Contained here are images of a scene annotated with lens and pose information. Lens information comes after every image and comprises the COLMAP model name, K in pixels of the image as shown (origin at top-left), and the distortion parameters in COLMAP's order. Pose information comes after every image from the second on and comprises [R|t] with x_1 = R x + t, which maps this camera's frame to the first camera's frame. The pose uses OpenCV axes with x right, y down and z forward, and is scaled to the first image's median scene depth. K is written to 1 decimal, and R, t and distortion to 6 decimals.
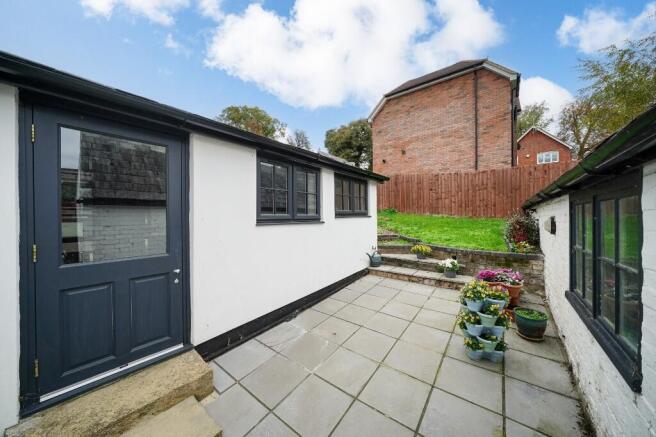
lens RADIAL K [[228.1, 0, 329.7], [0, 228.1, 217.3], [0, 0, 1]] dist [0.000501, -0.000226]
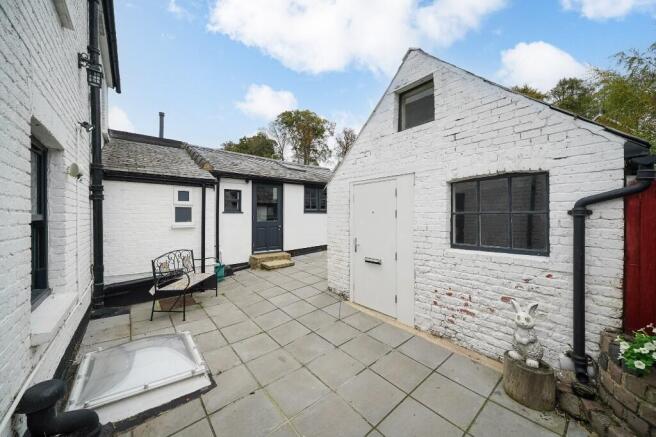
lens RADIAL K [[235.3, 0, 327.8], [0, 235.3, 217.5], [0, 0, 1]] dist [0.002576, 0.000098]
pose [[0.974989, 0.005390, -0.222188, 0.101173], [-0.003020, 0.999935, 0.011008, 0.009874], [0.222233, -0.010062, 0.974942, -0.291102]]
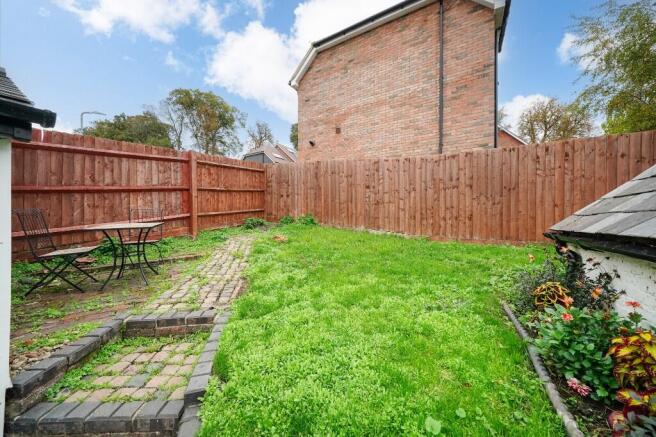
lens RADIAL K [[228.1, 0, 330.2], [0, 228.1, 216.1], [0, 0, 1]] dist [0.000501, -0.000226]
pose [[0.992722, 0.012352, 0.119789, 0.263711], [-0.012552, 0.999921, 0.000918, -0.043192], [-0.119769, -0.002415, 0.992799, 0.405732]]
